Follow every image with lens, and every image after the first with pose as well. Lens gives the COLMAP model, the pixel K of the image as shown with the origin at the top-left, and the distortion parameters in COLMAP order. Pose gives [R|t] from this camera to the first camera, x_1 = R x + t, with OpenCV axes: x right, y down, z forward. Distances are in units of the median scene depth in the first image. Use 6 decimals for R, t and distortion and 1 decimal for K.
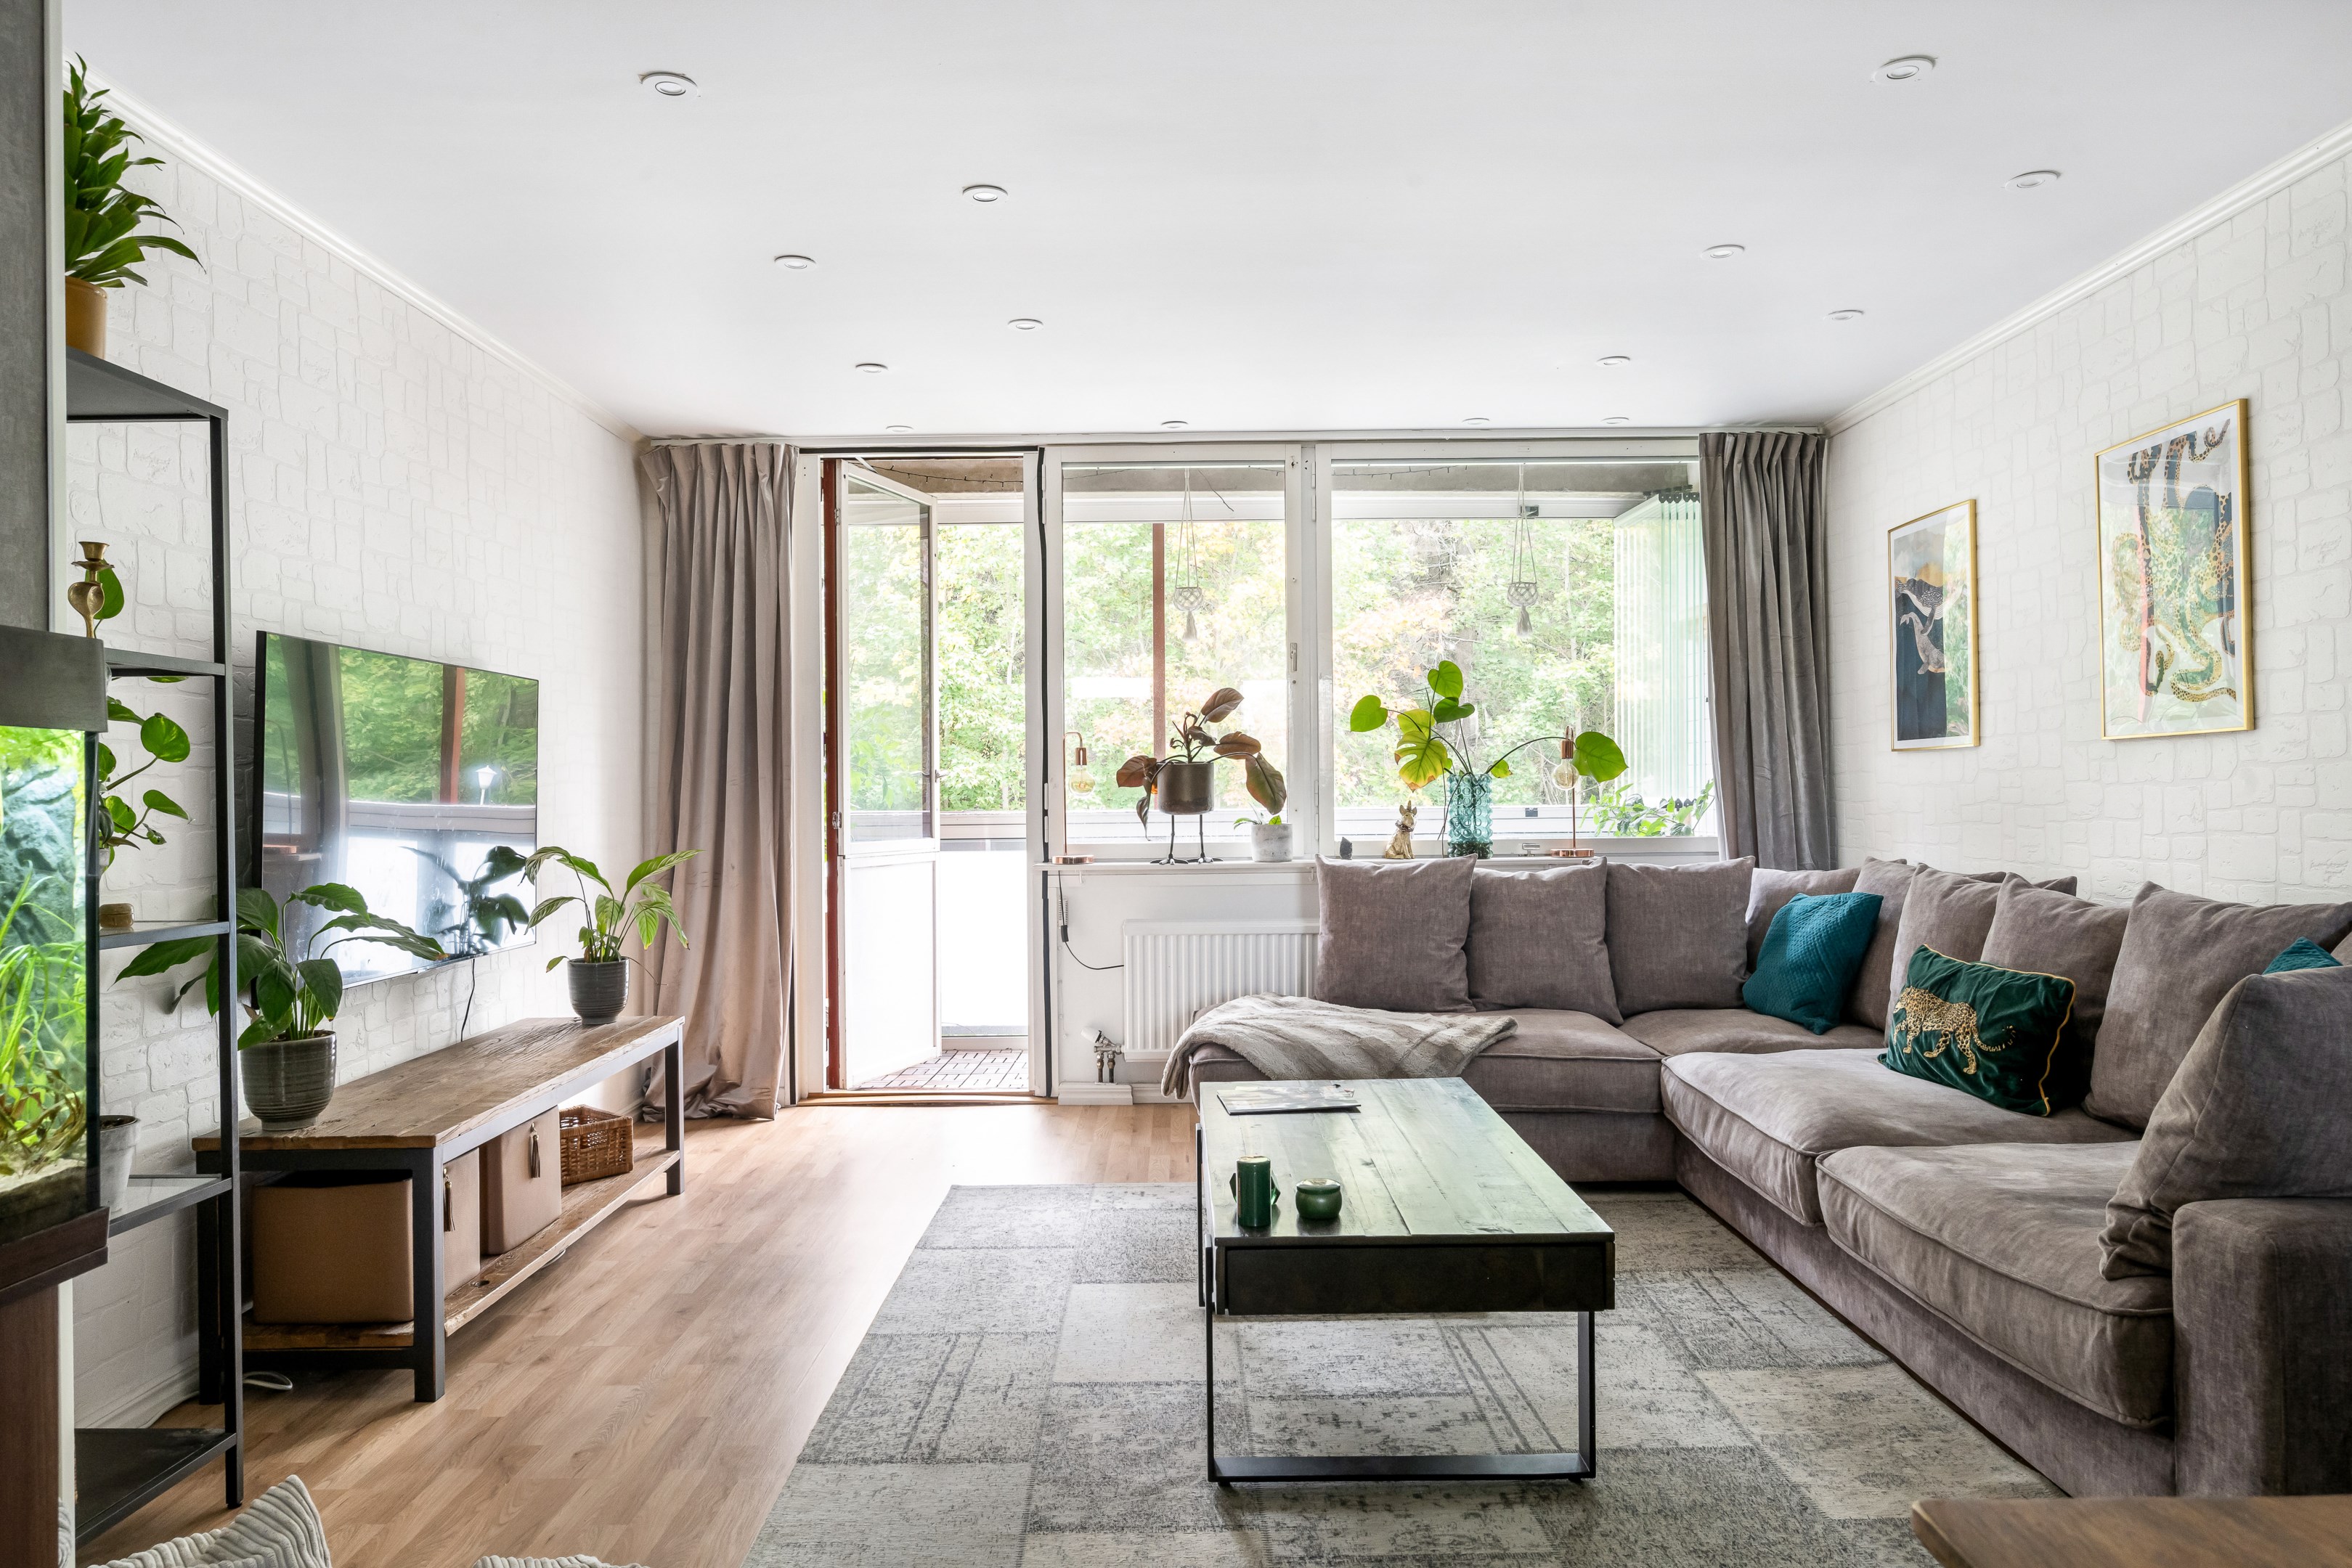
lens RADIAL K [[1520.2, 0, 1176.0], [0, 1520.2, 784.0], [0, 0, 1]] dist [0.000767, -0.000325]
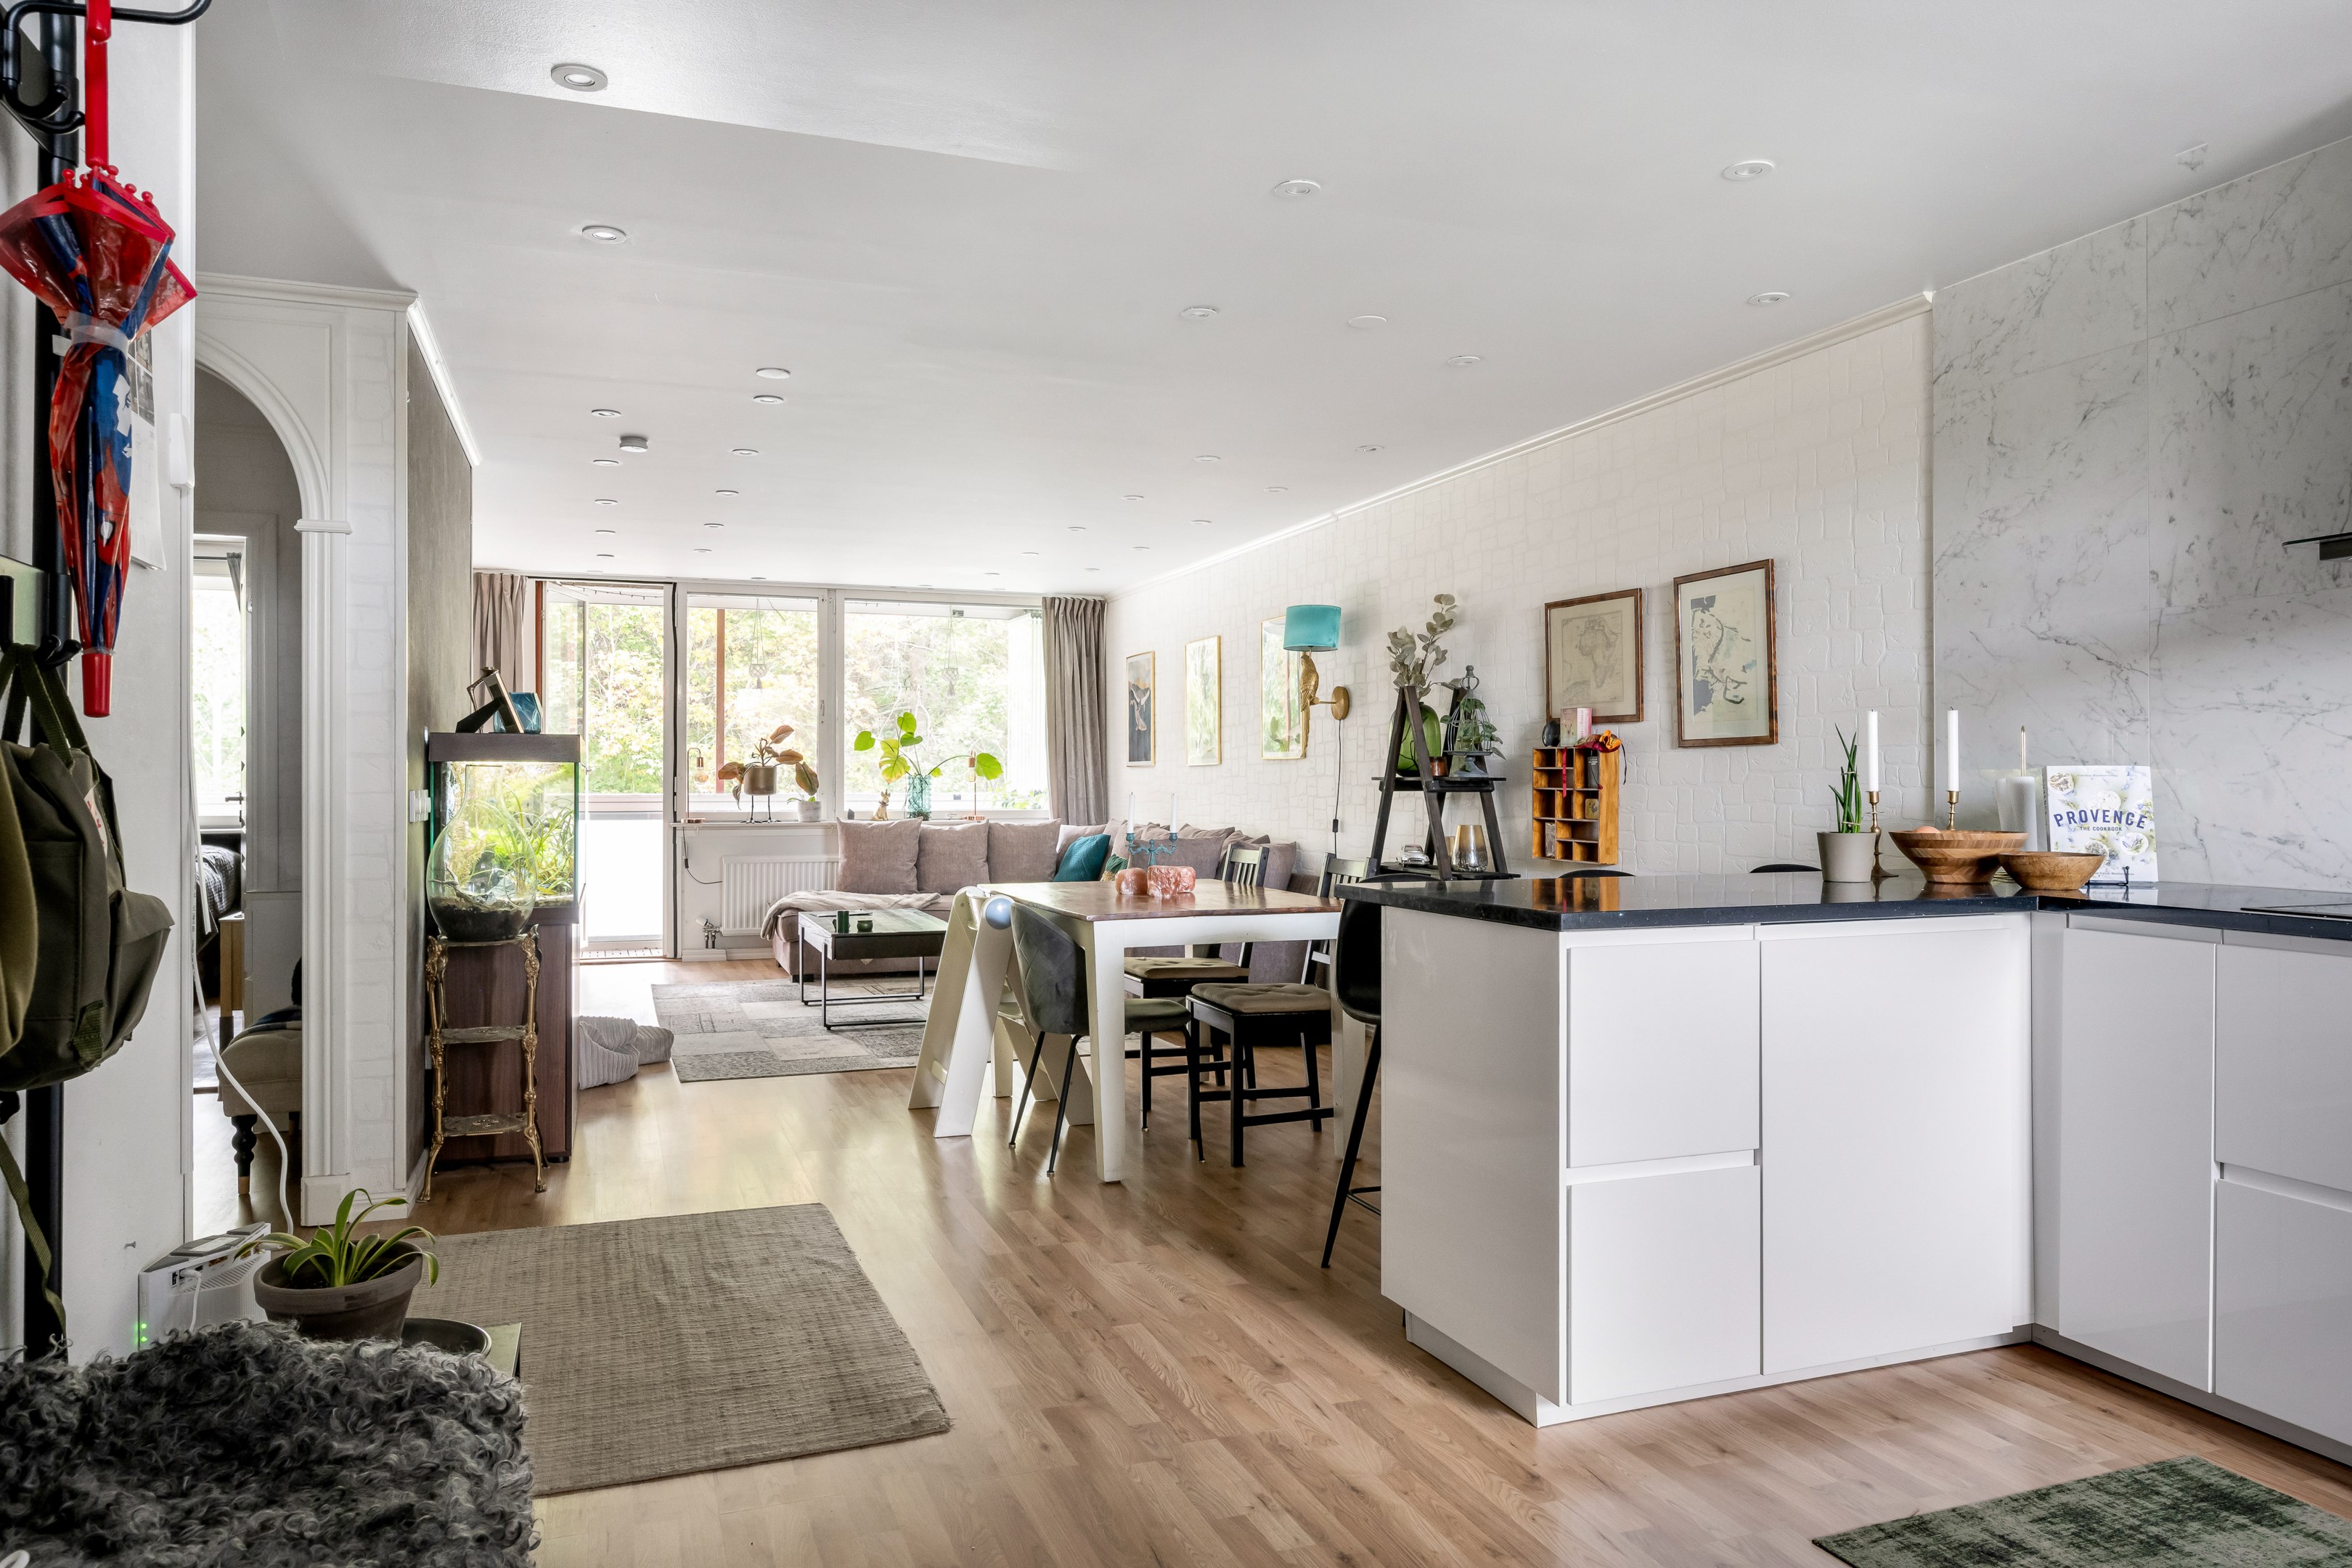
lens RADIAL K [[1545.6, 0, 1176.0], [0, 1545.6, 784.0], [0, 0, 1]] dist [-0.006024, -0.002472]
pose [[0.938037, 0.011092, 0.346358, -0.173041], [-0.013082, 0.999909, 0.003410, -0.006247], [-0.346288, -0.007729, 0.938096, -0.913215]]
